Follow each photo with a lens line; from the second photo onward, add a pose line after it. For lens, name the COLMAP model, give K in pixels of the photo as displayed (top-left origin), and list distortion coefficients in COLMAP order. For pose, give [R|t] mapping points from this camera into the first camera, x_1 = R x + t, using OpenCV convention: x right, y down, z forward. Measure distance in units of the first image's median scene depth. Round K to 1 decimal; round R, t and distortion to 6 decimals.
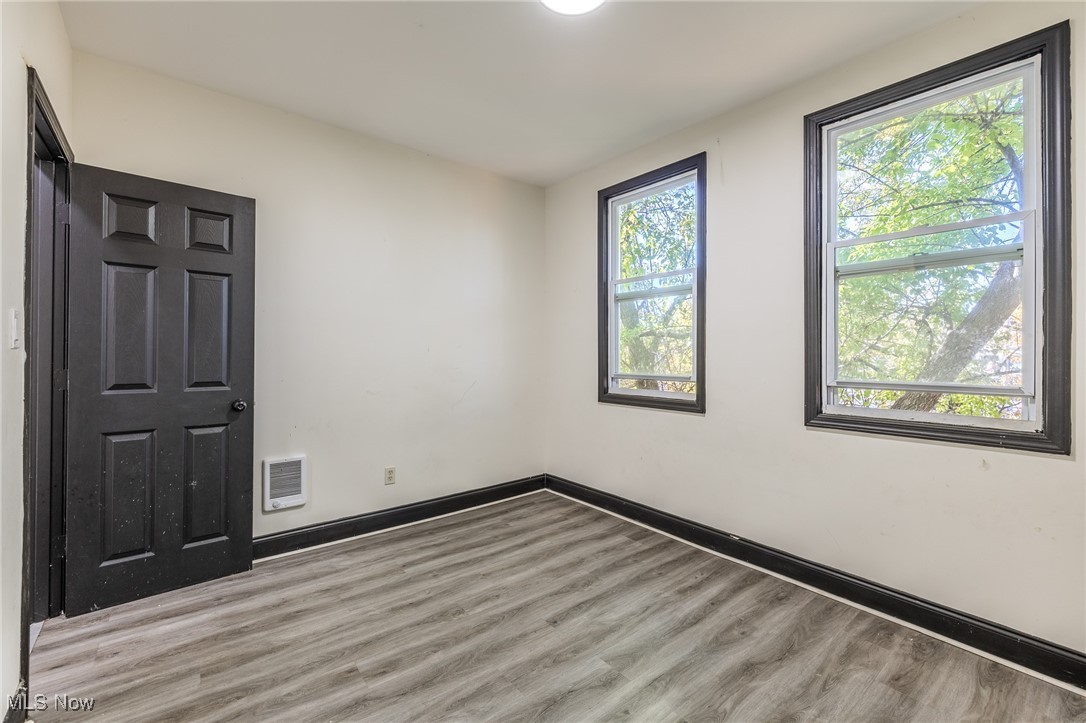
lens RADIAL K [[455.6, 0, 539.4], [0, 455.6, 361.1], [0, 0, 1]] dist [0.000229, 0.000597]
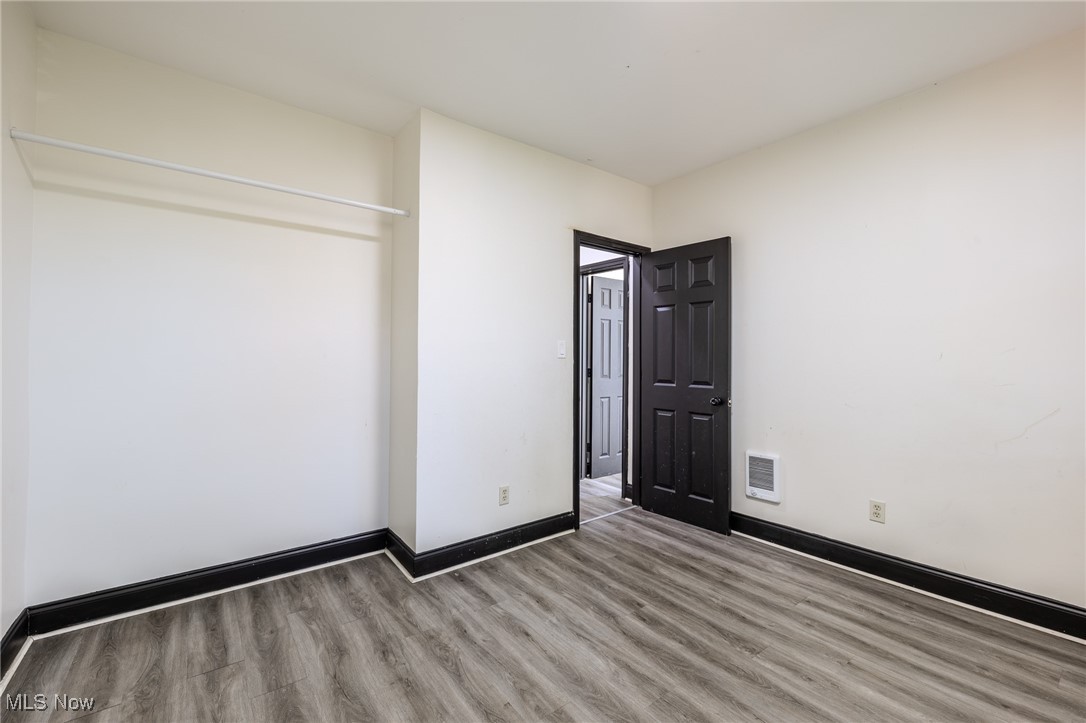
lens RADIAL K [[455.6, 0, 535.6], [0, 455.6, 360.3], [0, 0, 1]] dist [0.000229, 0.000597]
pose [[-0.027311, -0.003240, -0.999622, 0.627254], [-0.018317, 0.999828, -0.002740, -0.005904], [0.999459, 0.018235, -0.027366, 0.508649]]
